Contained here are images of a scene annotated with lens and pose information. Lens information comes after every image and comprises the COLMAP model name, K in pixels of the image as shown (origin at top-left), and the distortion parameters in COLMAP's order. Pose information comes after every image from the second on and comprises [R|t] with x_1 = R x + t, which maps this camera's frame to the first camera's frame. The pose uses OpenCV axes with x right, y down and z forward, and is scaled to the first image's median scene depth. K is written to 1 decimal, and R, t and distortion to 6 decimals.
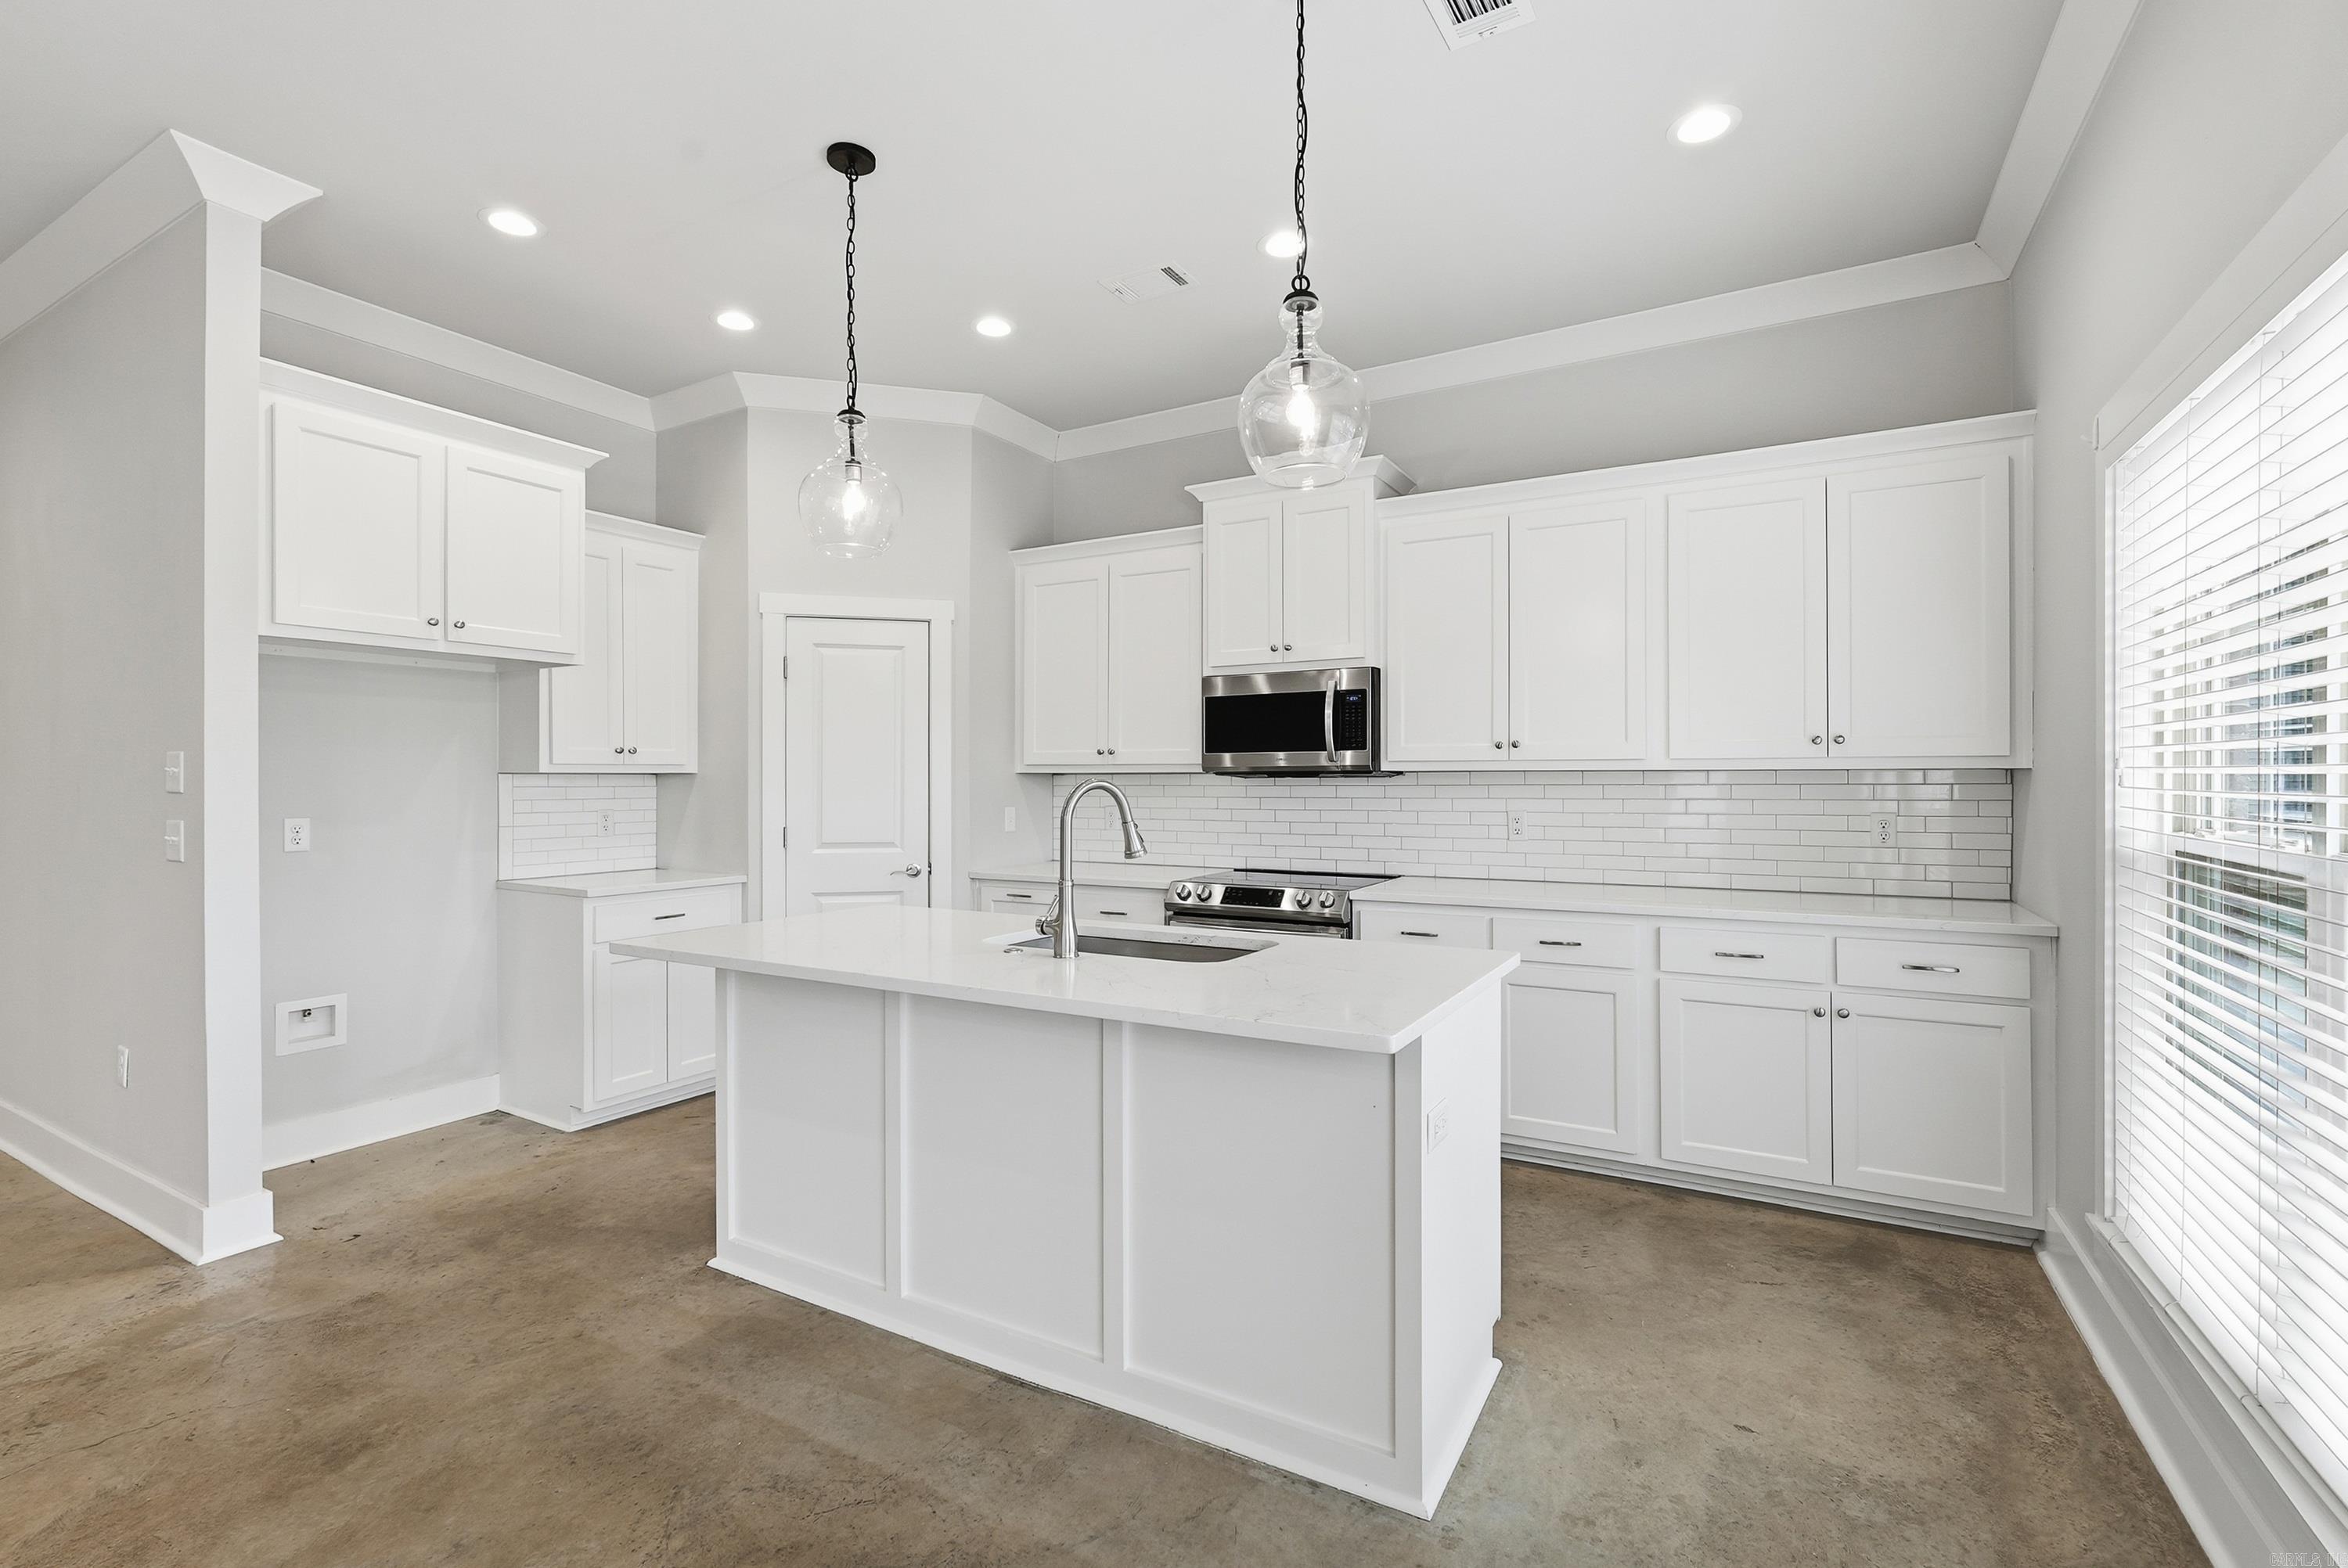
lens RADIAL K [[1047.1, 0, 1177.4], [0, 1047.1, 781.9], [0, 0, 1]] dist [-0.011105, 0.005593]
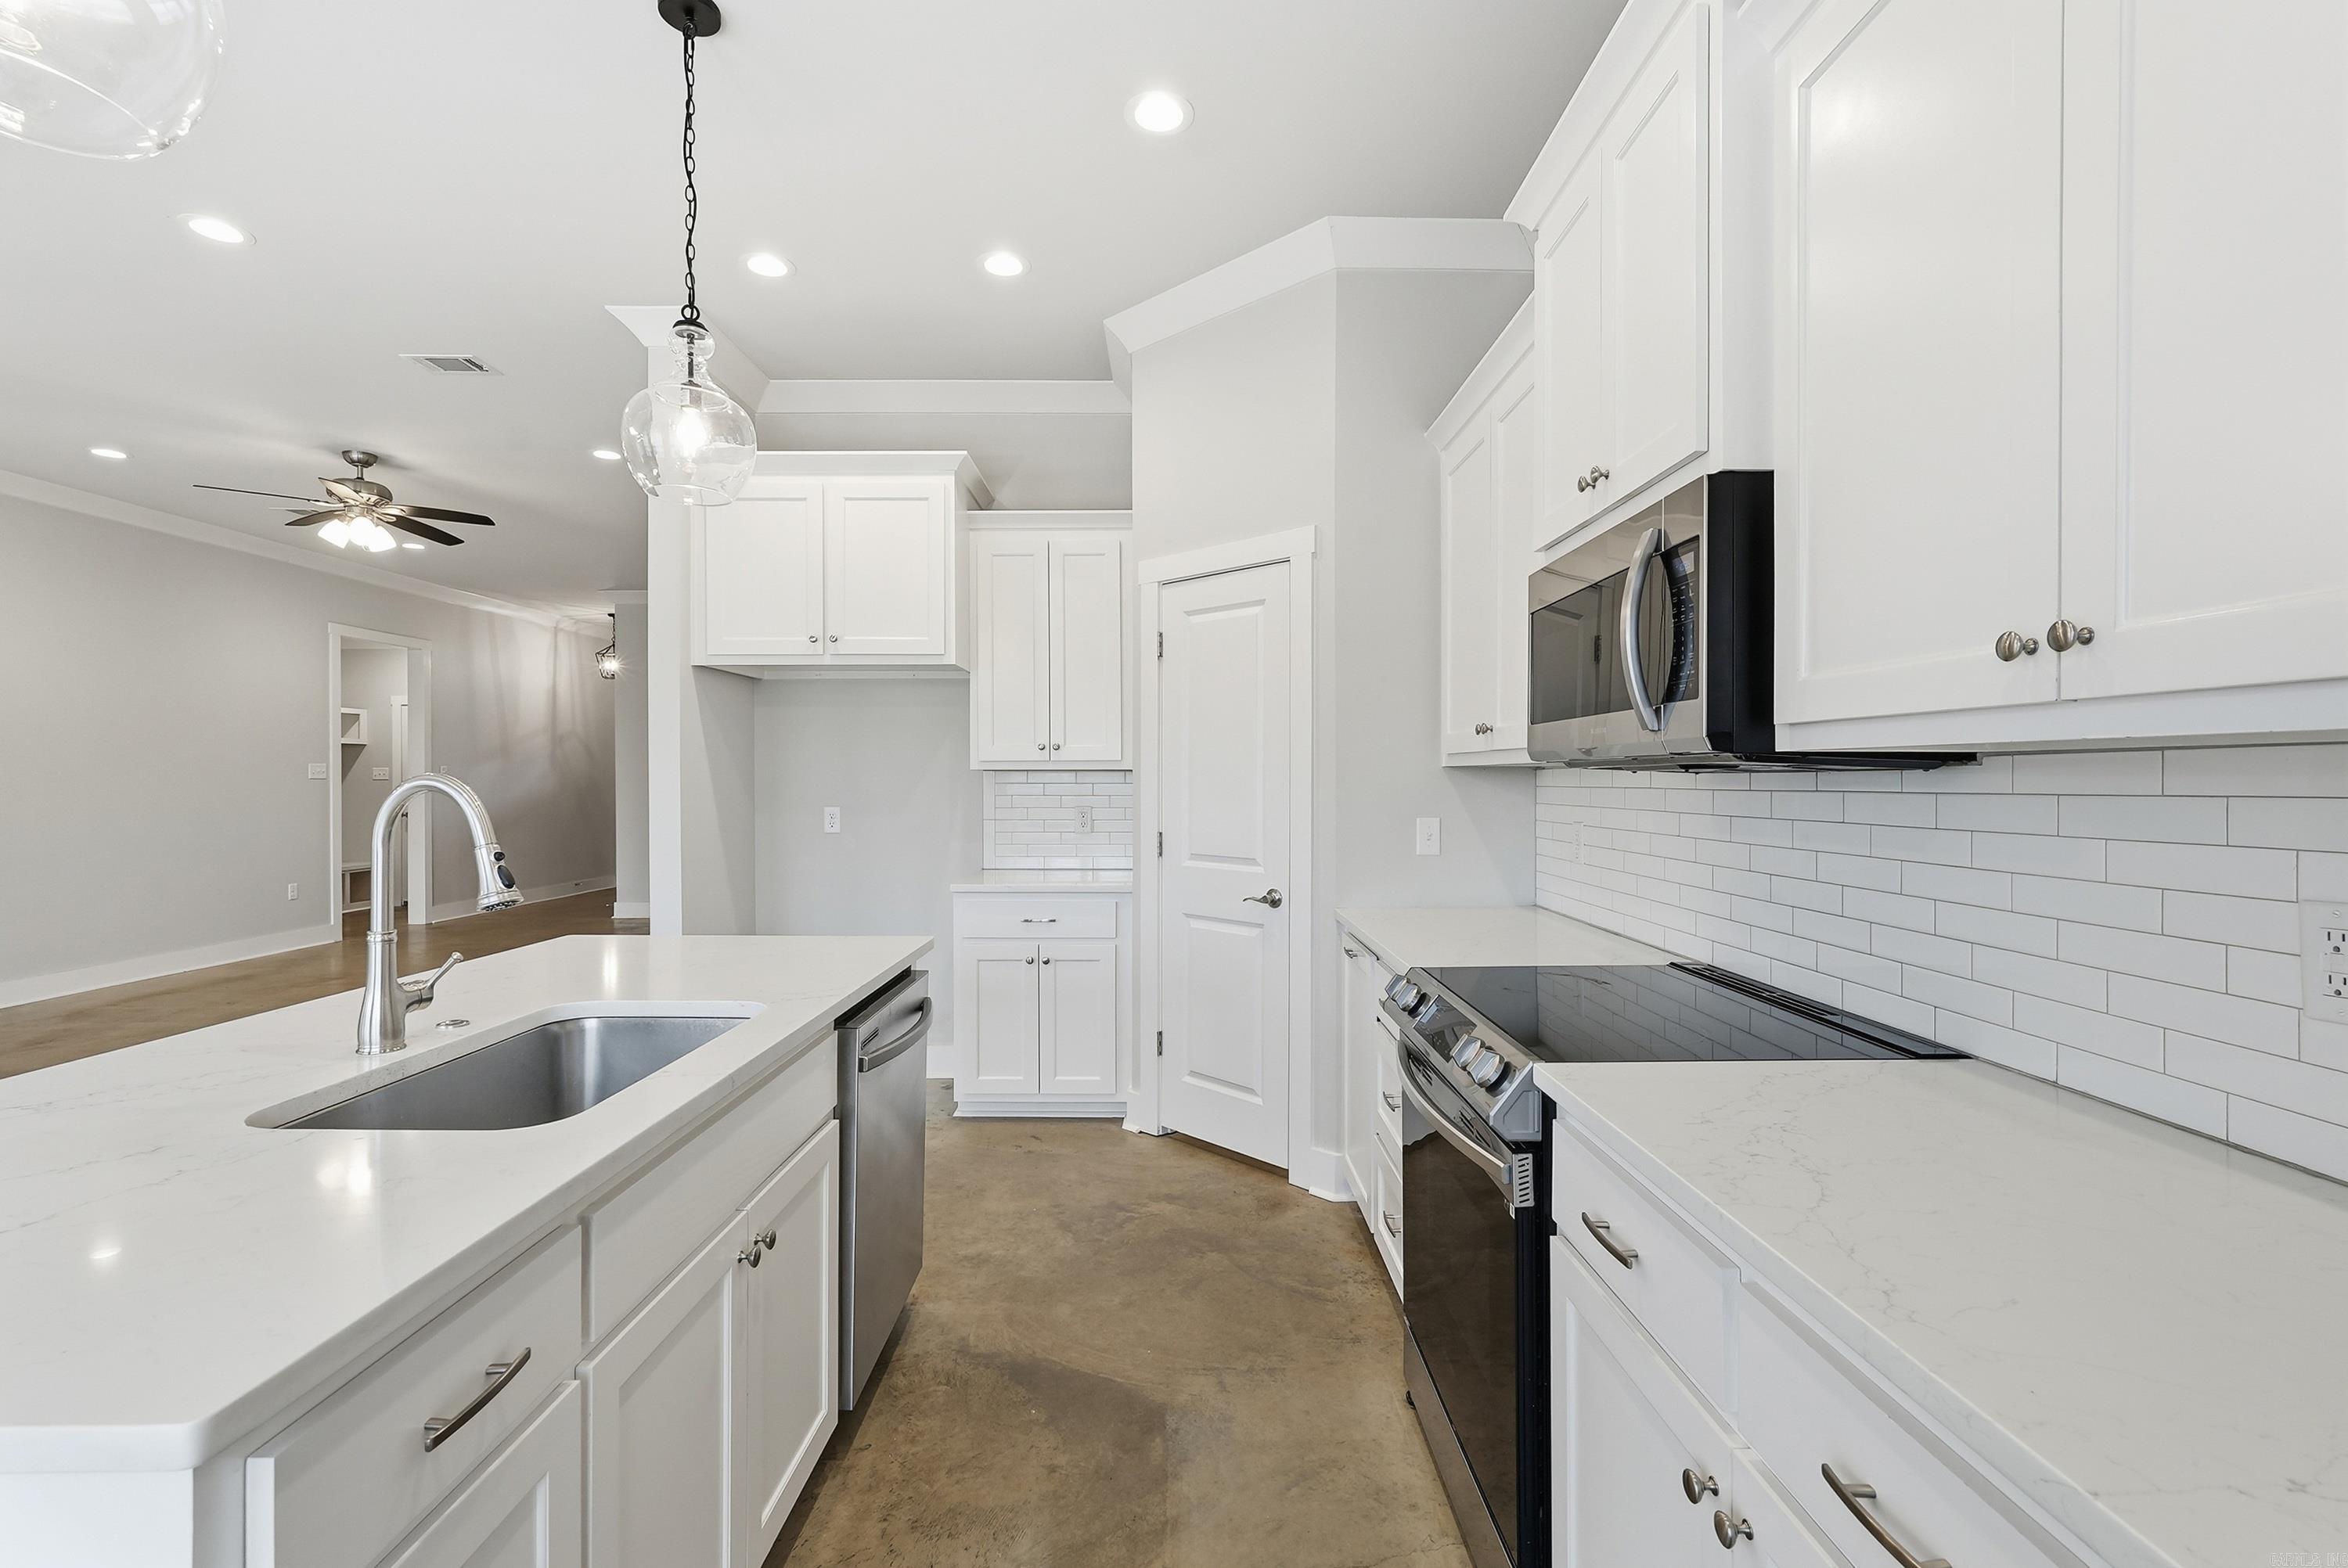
lens RADIAL K [[1047.1, 0, 1168.8], [0, 1047.1, 783.4], [0, 0, 1]] dist [-0.011105, 0.005593]
pose [[0.496243, 0.006416, -0.868160, 0.456268], [-0.003331, 0.999979, 0.005487, -0.001262], [0.868177, 0.000169, 0.496254, 0.721336]]
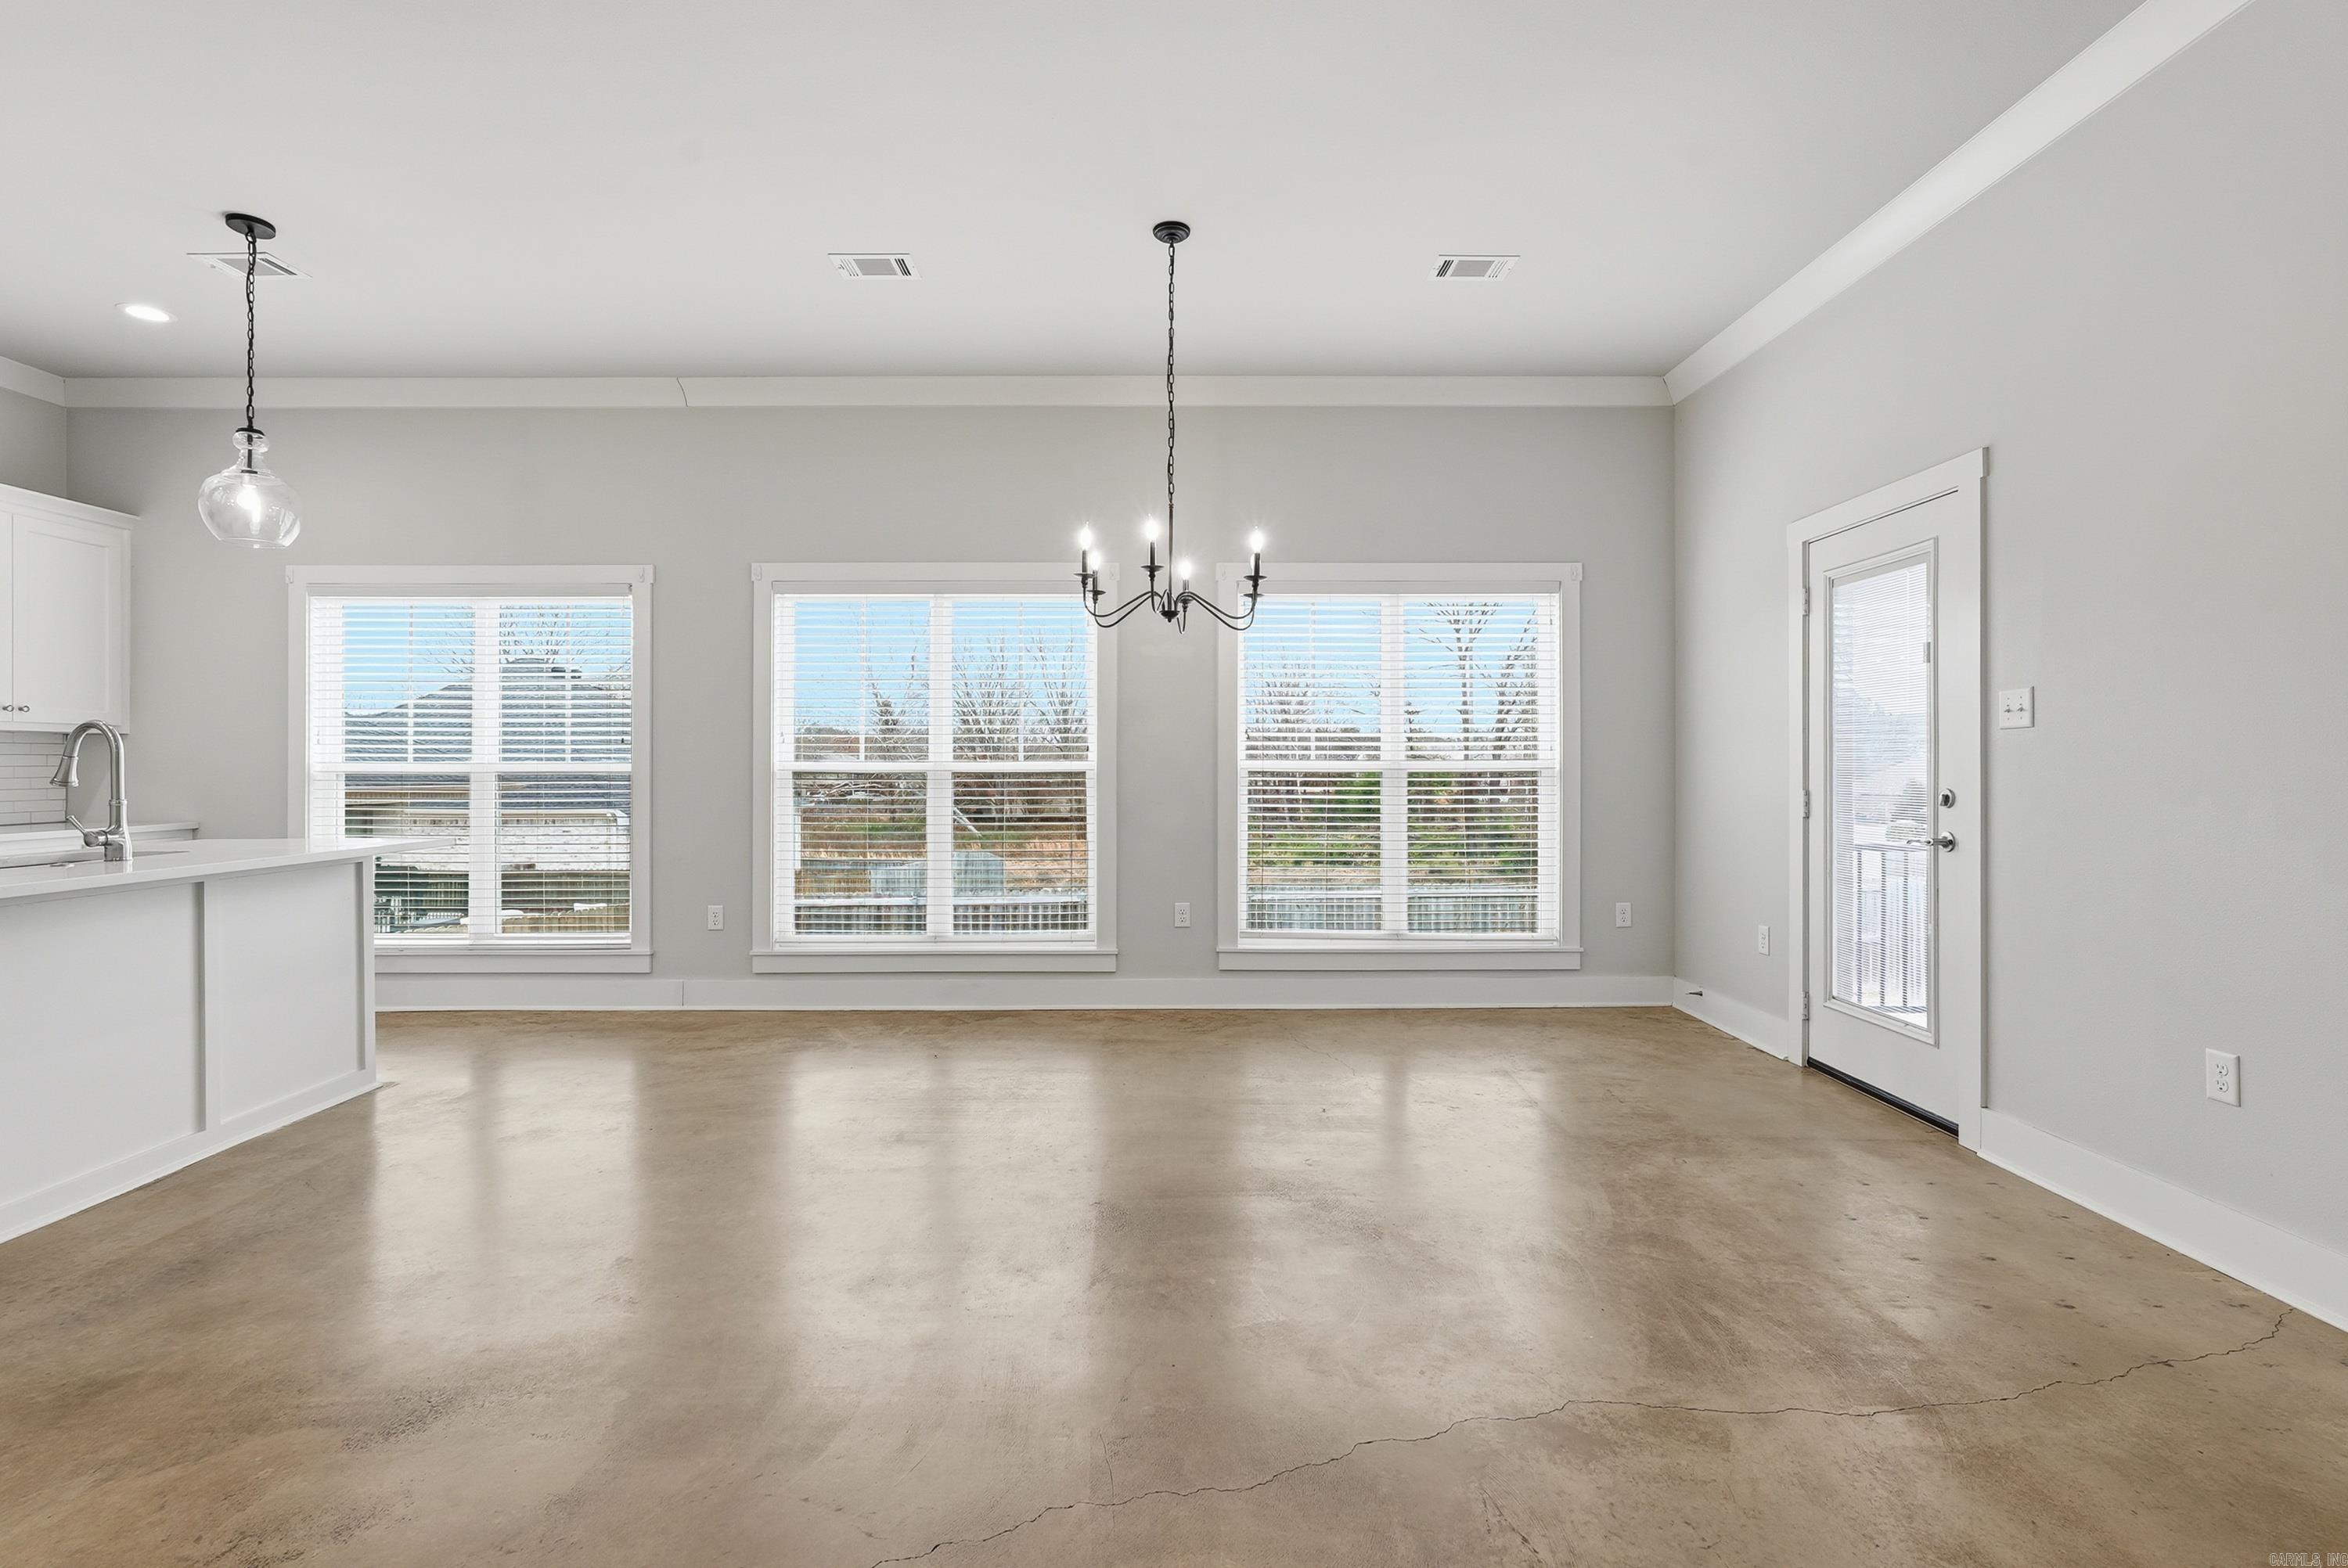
lens RADIAL K [[1047.1, 0, 1171.8], [0, 1047.1, 762.9], [0, 0, 1]] dist [-0.011105, 0.005593]
pose [[-0.505261, 0.005593, 0.862948, -1.205329], [0.004411, 0.999983, -0.003898, 0.039177], [-0.862955, 0.001837, -0.505277, 0.351238]]
